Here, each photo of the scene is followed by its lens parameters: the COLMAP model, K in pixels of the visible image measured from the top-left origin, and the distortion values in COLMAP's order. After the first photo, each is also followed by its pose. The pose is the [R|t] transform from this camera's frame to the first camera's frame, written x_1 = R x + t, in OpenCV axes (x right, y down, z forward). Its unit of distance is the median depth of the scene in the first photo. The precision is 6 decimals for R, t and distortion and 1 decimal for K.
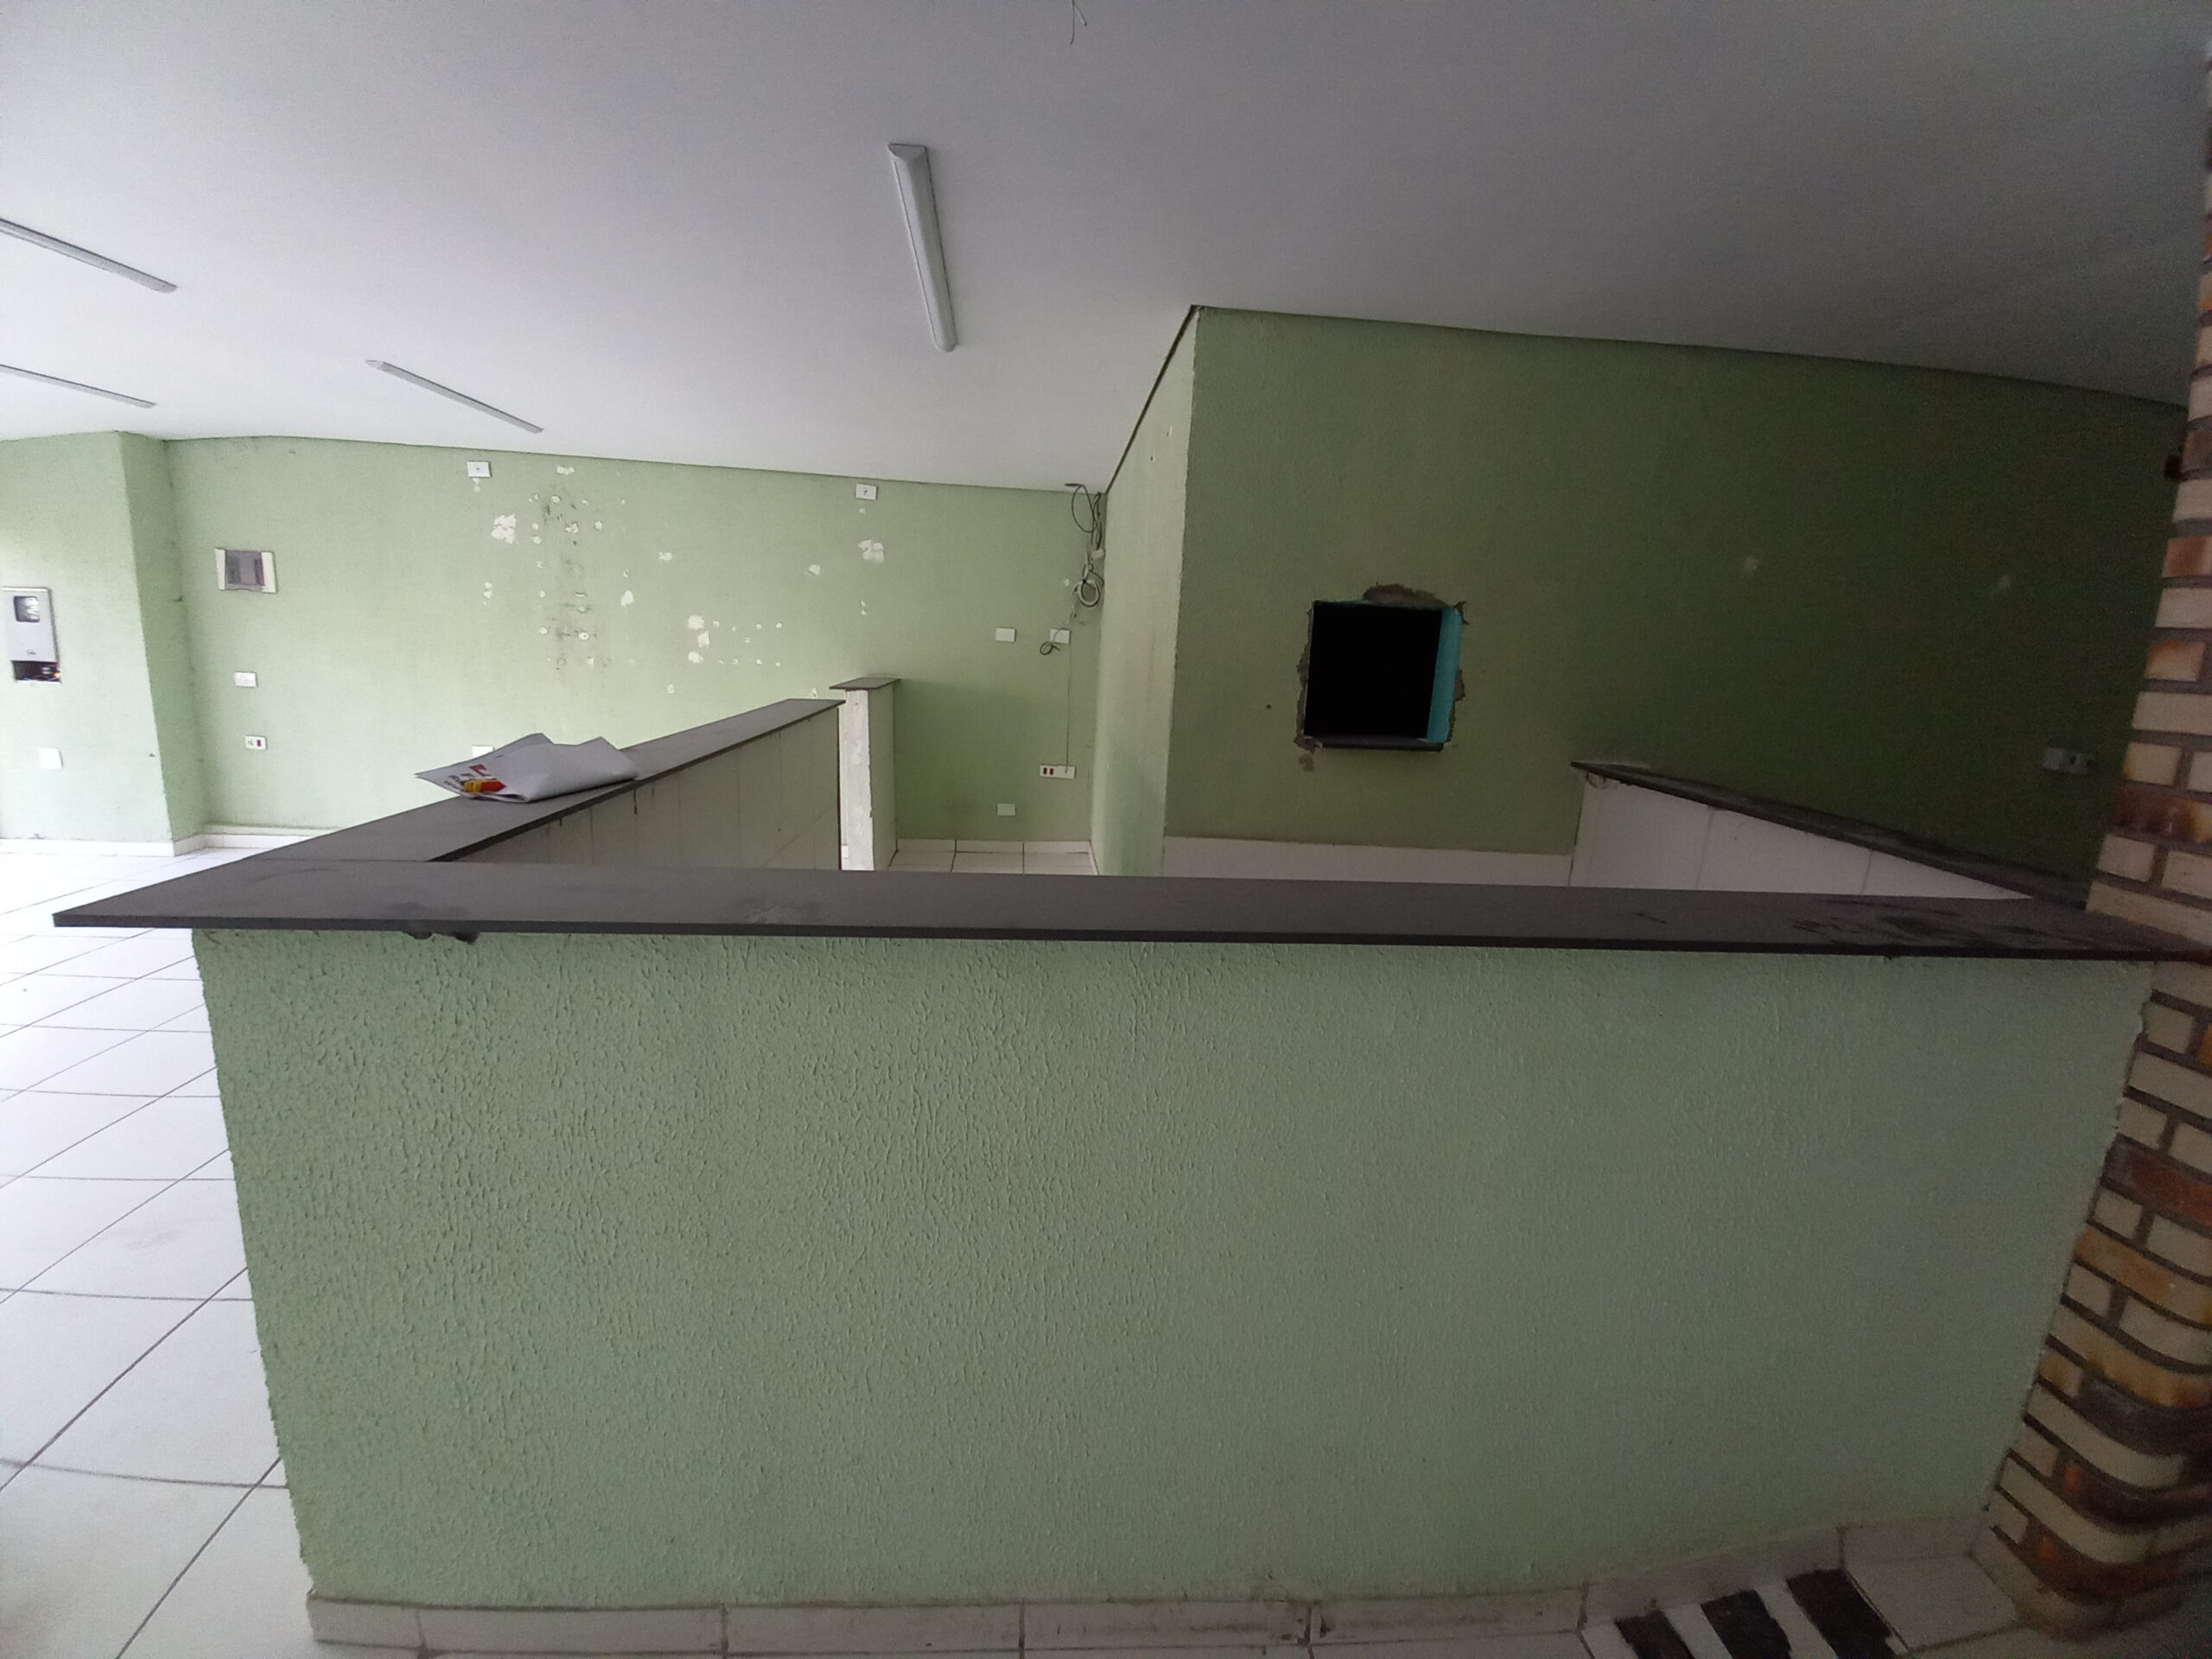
lens RADIAL K [[850.5, 0, 1106.0], [0, 850.5, 829.5], [0, 0, 1]] dist [0.026948, -0.019066]
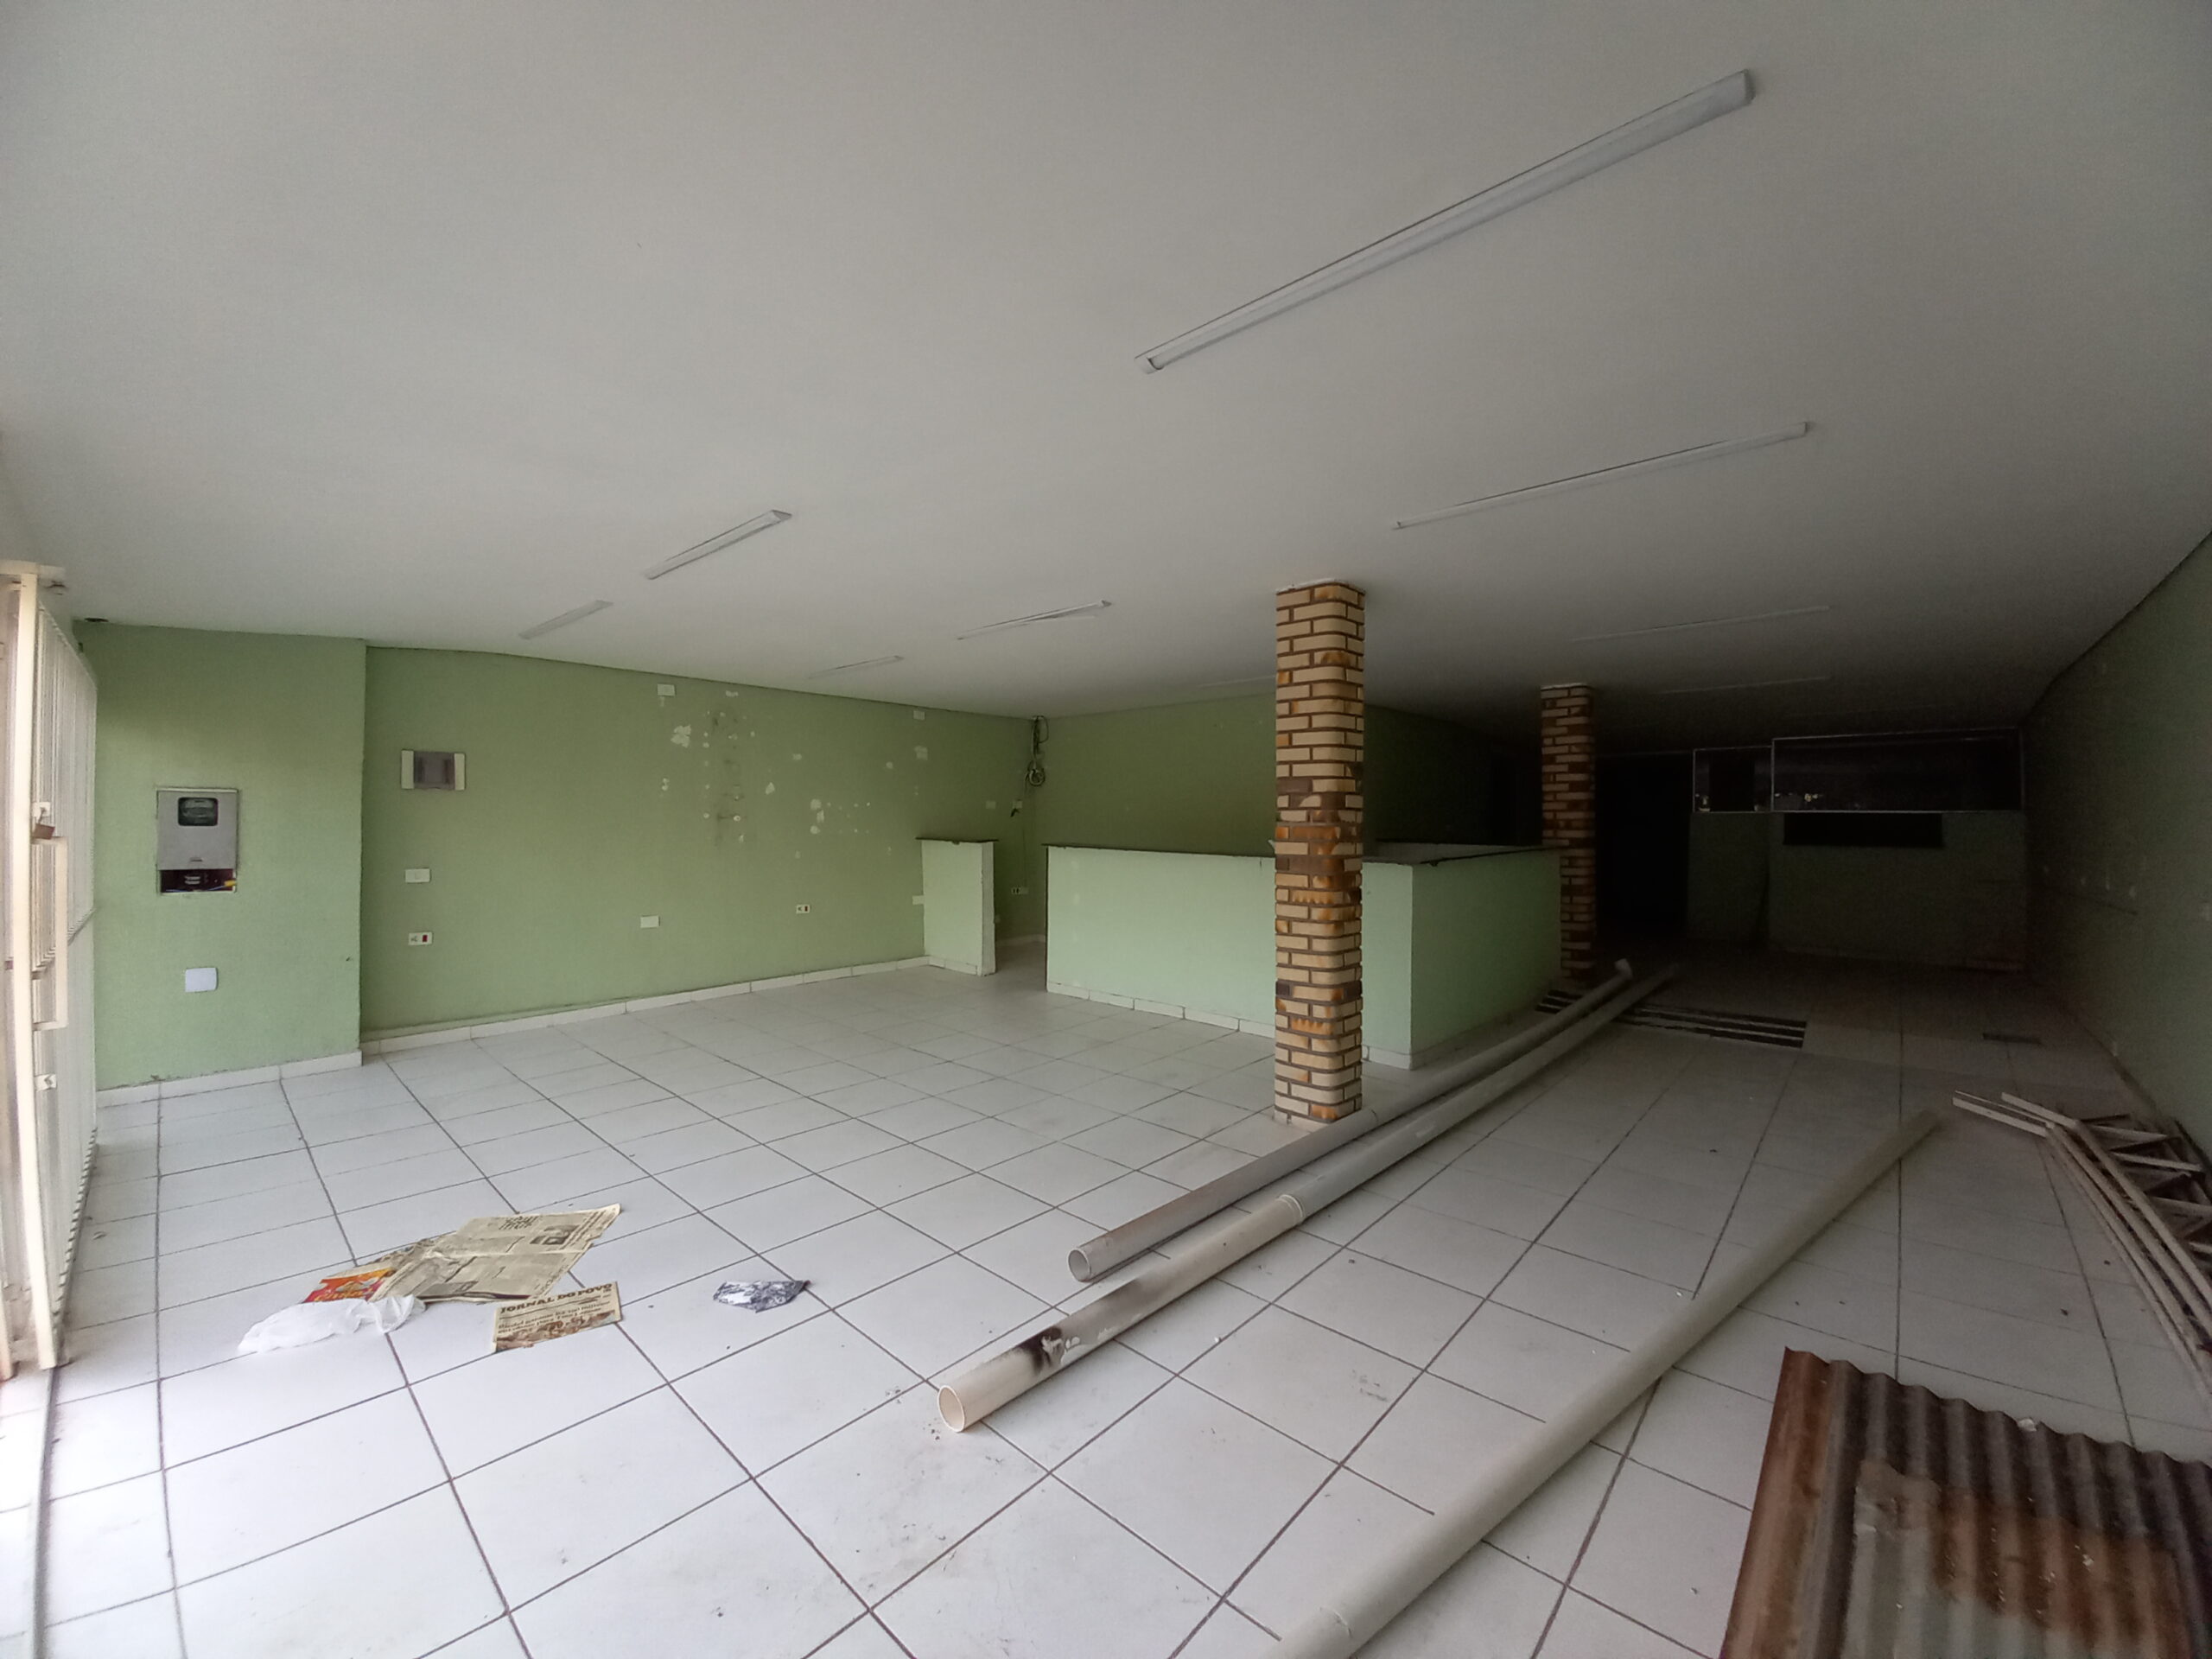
lens RADIAL K [[850.5, 0, 1106.0], [0, 850.5, 829.5], [0, 0, 1]] dist [0.026948, -0.019066]
pose [[0.736965, -0.055519, 0.673647, -1.108692], [0.178531, 0.977217, -0.114774, 0.031950], [-0.651927, 0.204852, 0.730087, -0.274732]]
